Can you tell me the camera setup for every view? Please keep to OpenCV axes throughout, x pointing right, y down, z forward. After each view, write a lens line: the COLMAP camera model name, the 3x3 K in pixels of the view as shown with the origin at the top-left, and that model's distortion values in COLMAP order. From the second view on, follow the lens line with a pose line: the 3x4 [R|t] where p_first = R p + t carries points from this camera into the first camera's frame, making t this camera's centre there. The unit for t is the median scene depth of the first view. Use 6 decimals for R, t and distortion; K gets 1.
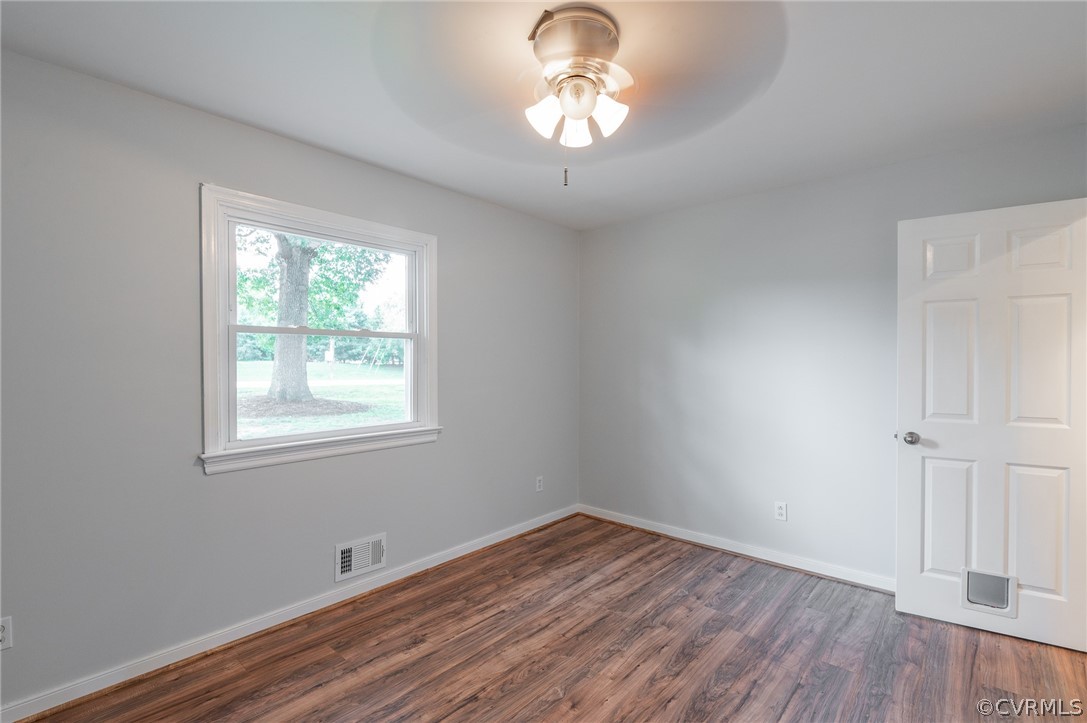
lens RADIAL K [[497.3, 0, 538.7], [0, 497.3, 357.1], [0, 0, 1]] dist [-0.004849, -0.001452]
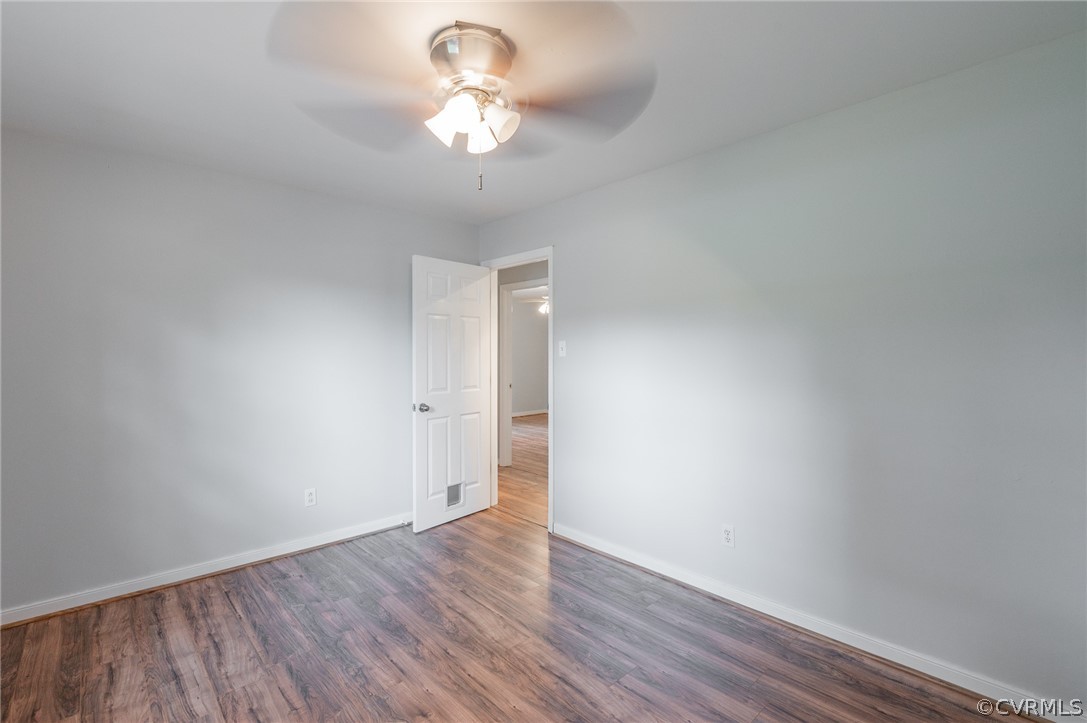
lens RADIAL K [[497.3, 0, 552.0], [0, 497.3, 346.6], [0, 0, 1]] dist [-0.004849, -0.001452]
pose [[0.086227, 0.009585, 0.996229, -0.599557], [-0.002573, 0.999953, -0.009398, -0.000945], [-0.996272, -0.001753, 0.086247, 0.461732]]
